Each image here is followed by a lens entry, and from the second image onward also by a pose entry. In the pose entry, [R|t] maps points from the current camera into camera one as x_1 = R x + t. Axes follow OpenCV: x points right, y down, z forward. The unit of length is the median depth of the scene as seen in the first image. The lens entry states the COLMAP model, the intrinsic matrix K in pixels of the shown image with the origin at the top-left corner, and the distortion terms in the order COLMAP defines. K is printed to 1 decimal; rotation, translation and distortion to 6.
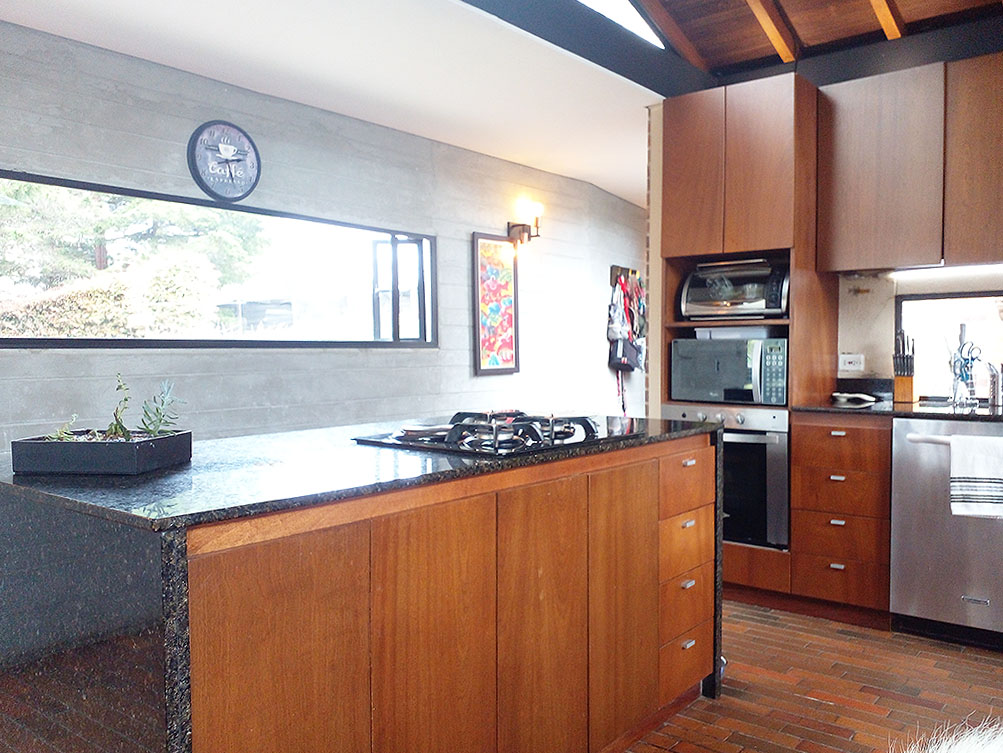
lens RADIAL K [[815.2, 0, 501.4], [0, 815.2, 407.4], [0, 0, 1]] dist [0.066317, -0.099171]
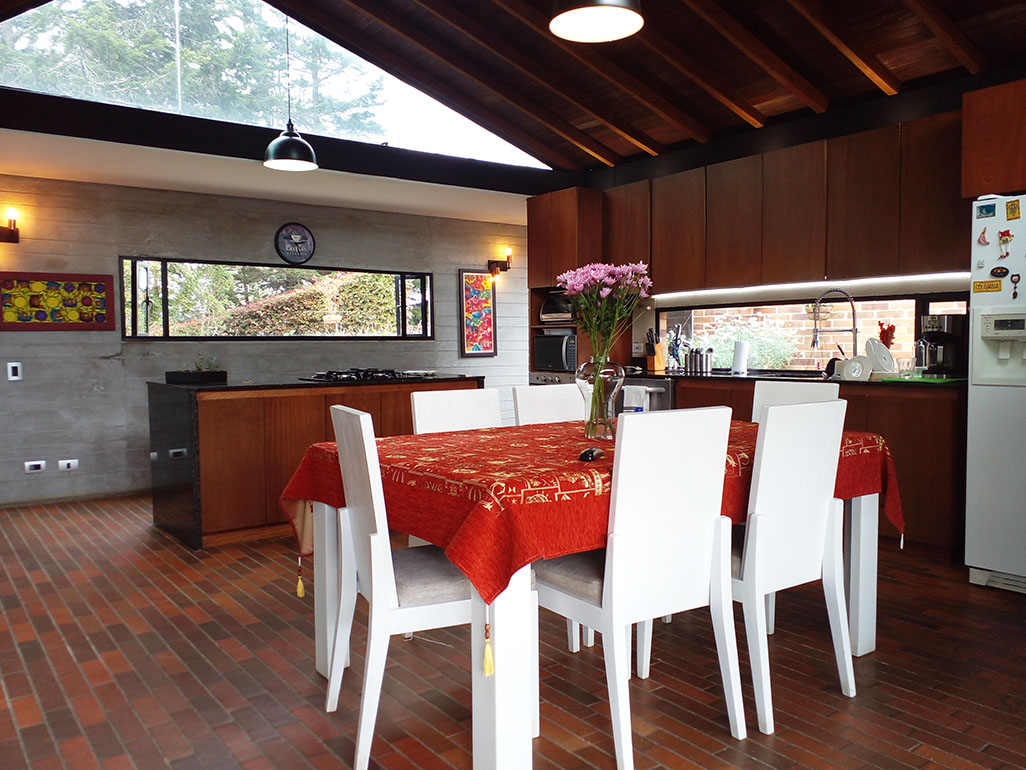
lens RADIAL K [[833.9, 0, 541.5], [0, 833.9, 411.5], [0, 0, 1]] dist [0.066317, -0.099171]
pose [[0.974788, 0.013964, -0.222697, 0.529056], [-0.010953, 0.999831, 0.014751, 0.046198], [0.222866, -0.011940, 0.974776, -0.626032]]
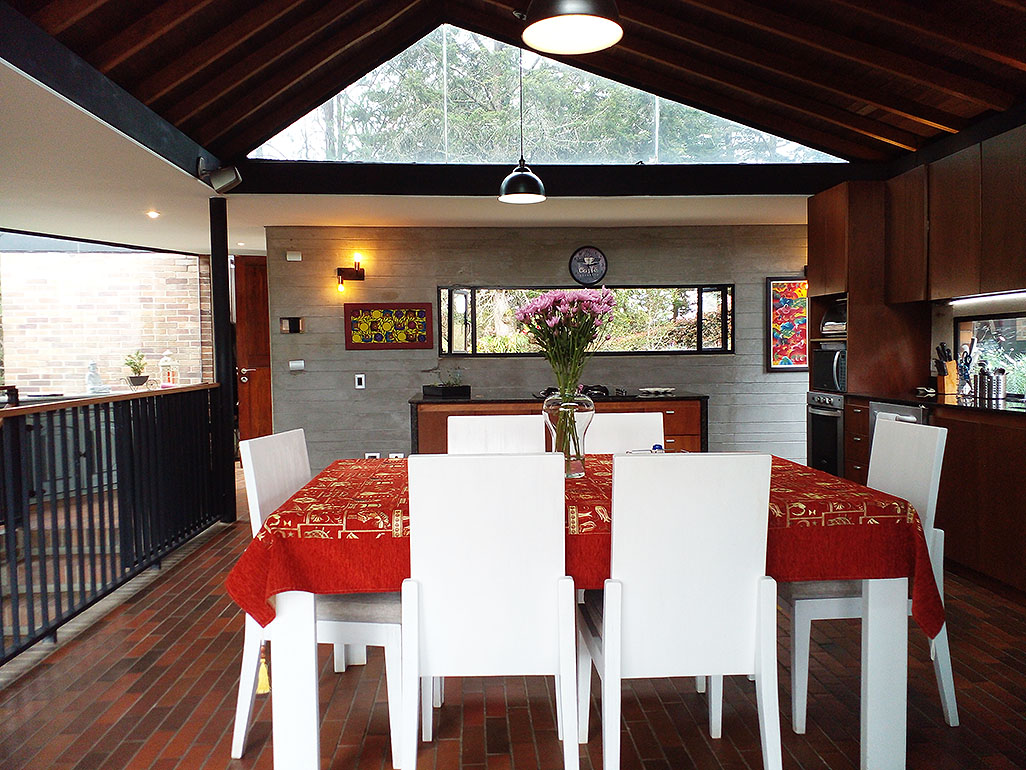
lens RADIAL K [[833.9, 0, 525.6], [0, 833.9, 400.9], [0, 0, 1]] dist [0.066317, -0.099171]
pose [[0.681228, 0.039745, -0.730992, 0.860237], [-0.042406, 0.998991, 0.014797, 0.012051], [0.730842, 0.020918, 0.682226, -0.416866]]
